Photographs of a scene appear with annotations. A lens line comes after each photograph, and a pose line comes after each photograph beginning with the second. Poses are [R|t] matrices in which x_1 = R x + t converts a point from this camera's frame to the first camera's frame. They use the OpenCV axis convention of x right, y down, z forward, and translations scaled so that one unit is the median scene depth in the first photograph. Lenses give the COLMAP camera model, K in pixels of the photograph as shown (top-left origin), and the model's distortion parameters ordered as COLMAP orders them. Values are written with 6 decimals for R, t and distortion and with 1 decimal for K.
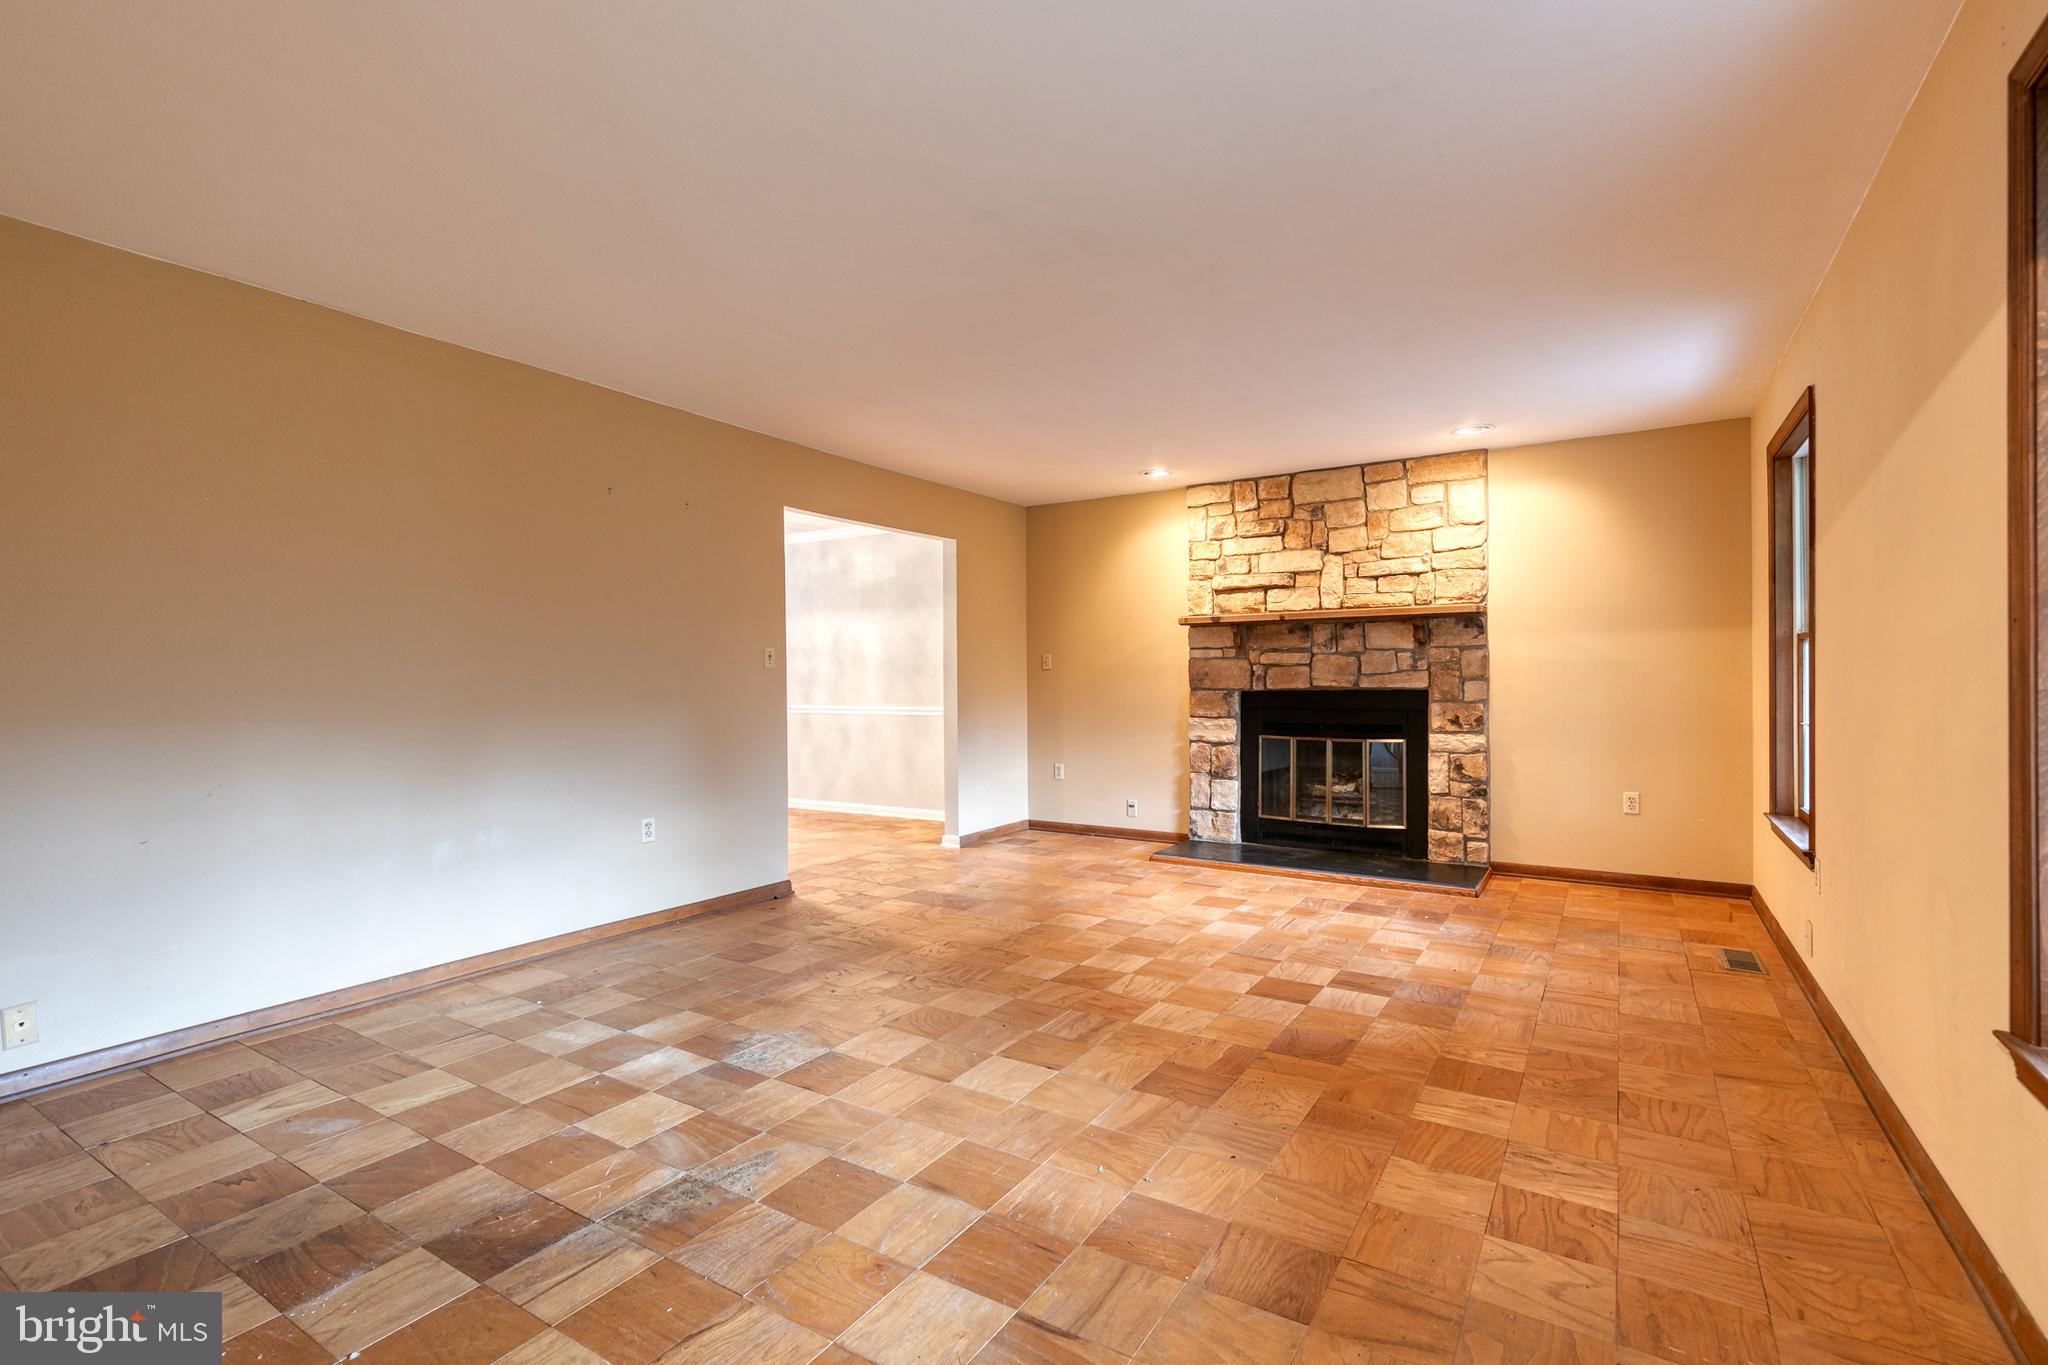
lens RADIAL K [[920.8, 0, 1041.5], [0, 920.8, 680.4], [0, 0, 1]] dist [0.007859, -0.000791]
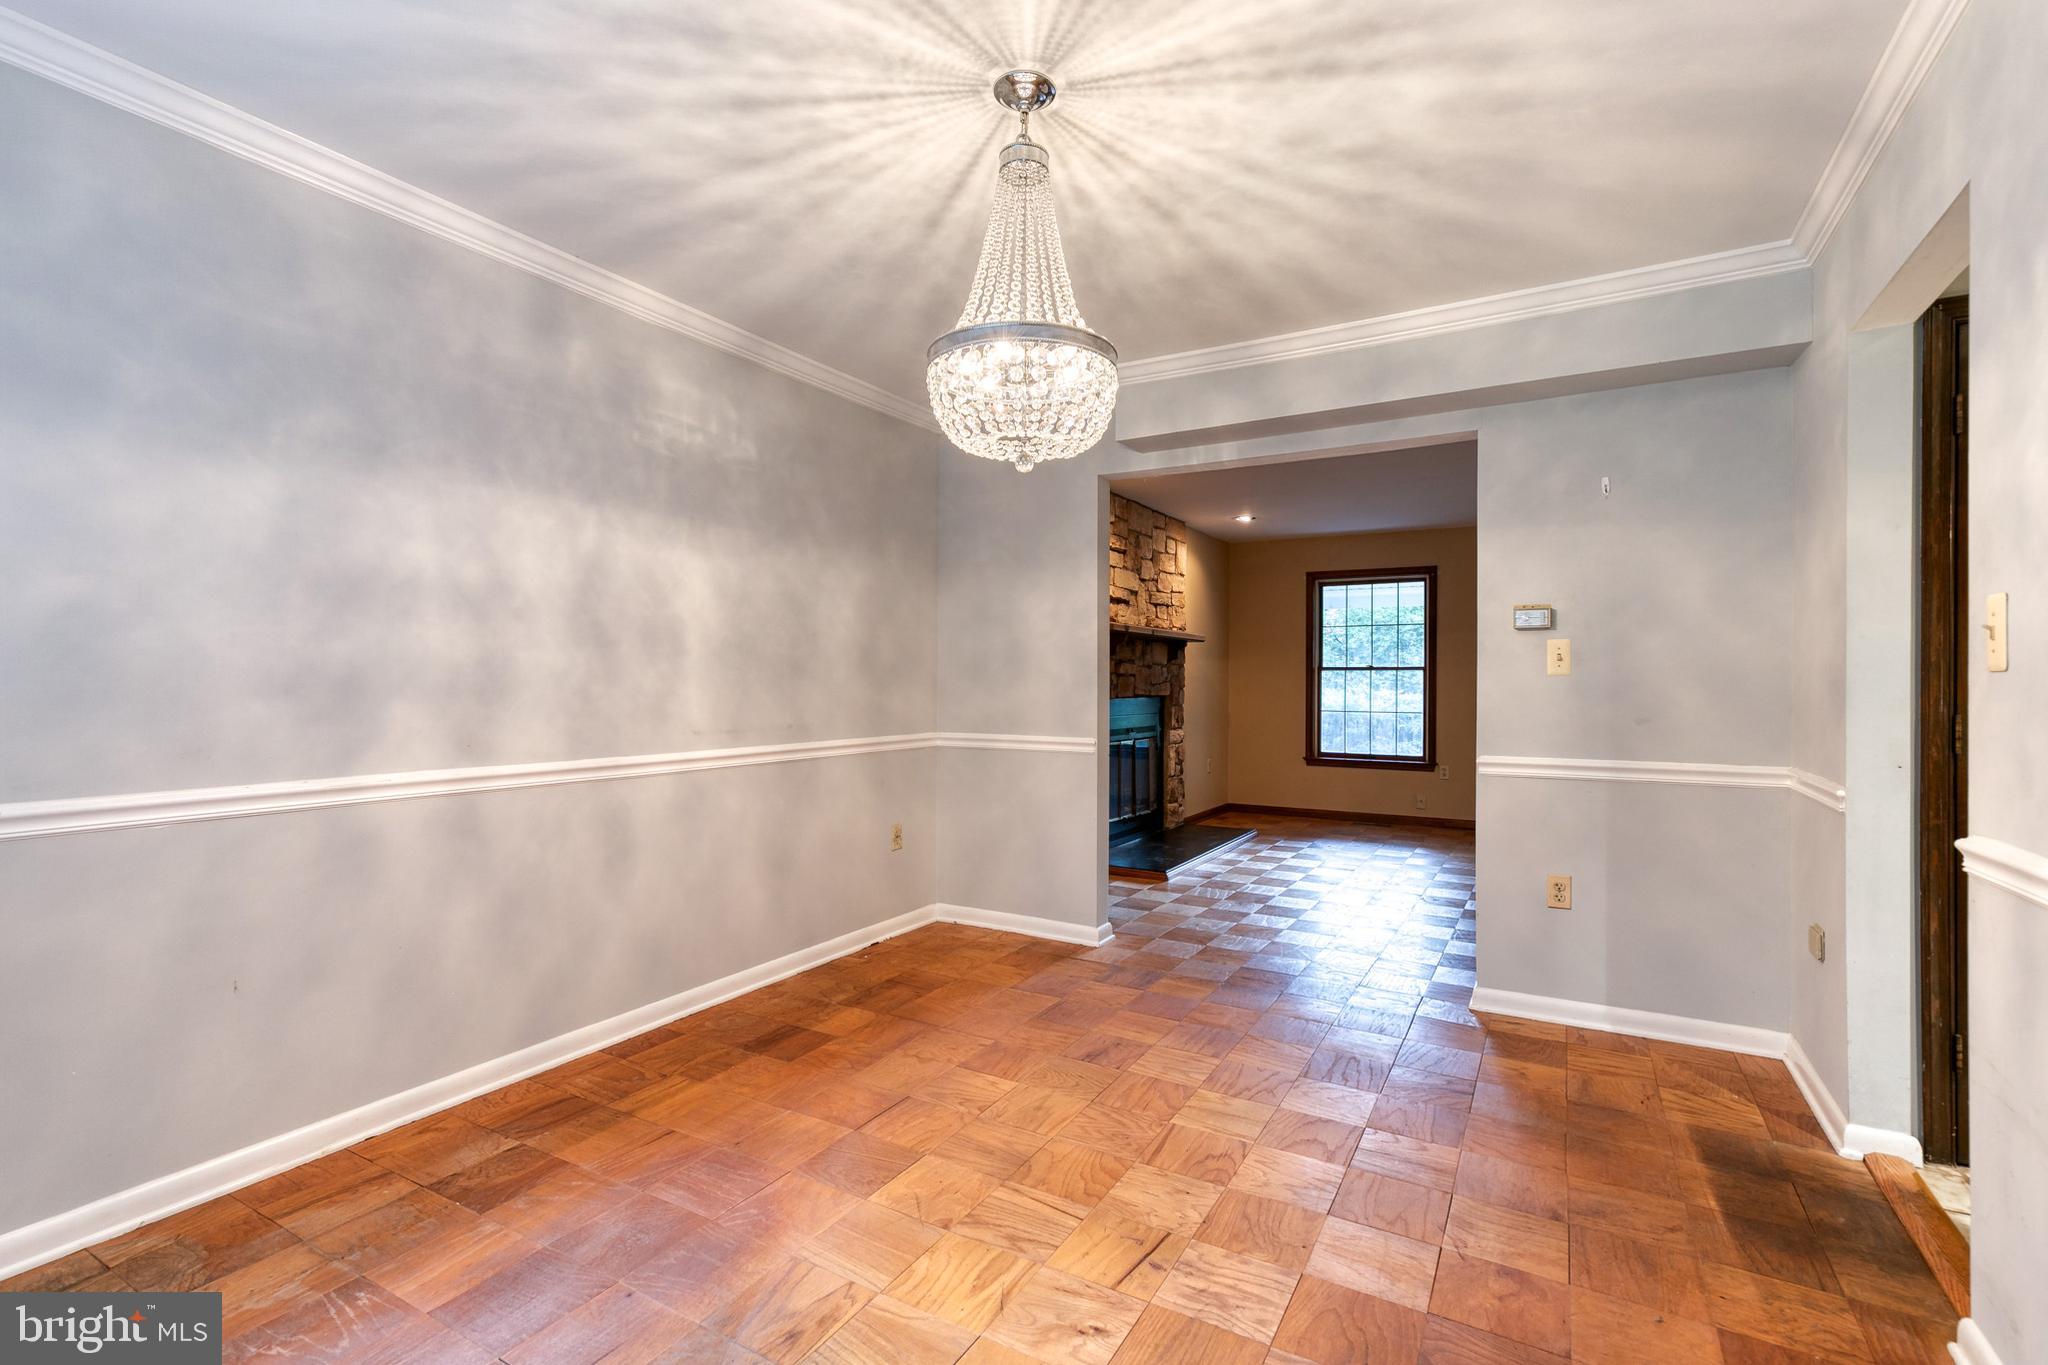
lens RADIAL K [[920.8, 0, 1041.5], [0, 920.8, 680.4], [0, 0, 1]] dist [0.007859, -0.000791]
pose [[-0.041369, 0.002418, 0.999141, -0.621313], [-0.012137, 0.999922, -0.002922, -0.004924], [-0.999070, -0.012248, -0.041336, 0.881001]]
